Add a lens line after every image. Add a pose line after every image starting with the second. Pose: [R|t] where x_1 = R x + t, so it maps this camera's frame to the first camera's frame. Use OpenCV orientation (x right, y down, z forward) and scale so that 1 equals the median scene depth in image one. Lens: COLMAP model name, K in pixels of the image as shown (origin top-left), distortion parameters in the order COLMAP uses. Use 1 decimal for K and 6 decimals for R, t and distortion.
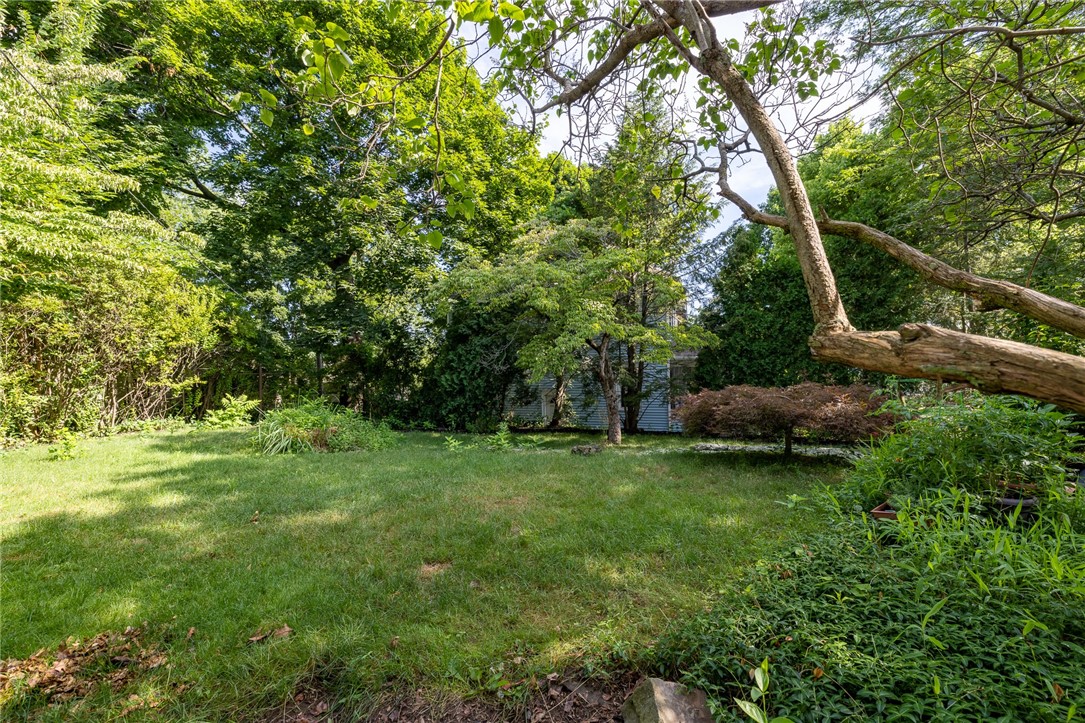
lens RADIAL K [[453.6, 0, 542.7], [0, 453.6, 361.7], [0, 0, 1]] dist [0.001341, 0.000497]
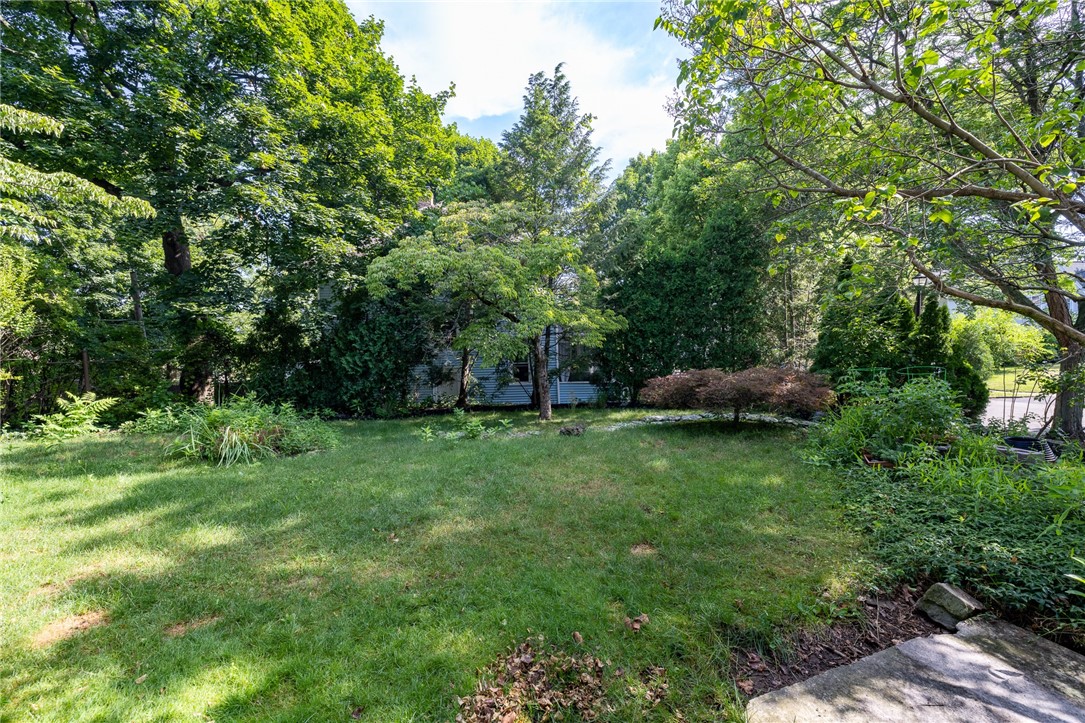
lens RADIAL K [[453.6, 0, 548.3], [0, 453.6, 362.5], [0, 0, 1]] dist [0.001341, 0.000497]
pose [[0.933295, -0.029235, 0.357919, -0.198174], [0.004721, 0.997593, 0.069174, -0.026288], [-0.359080, -0.062870, 0.931187, 0.001776]]
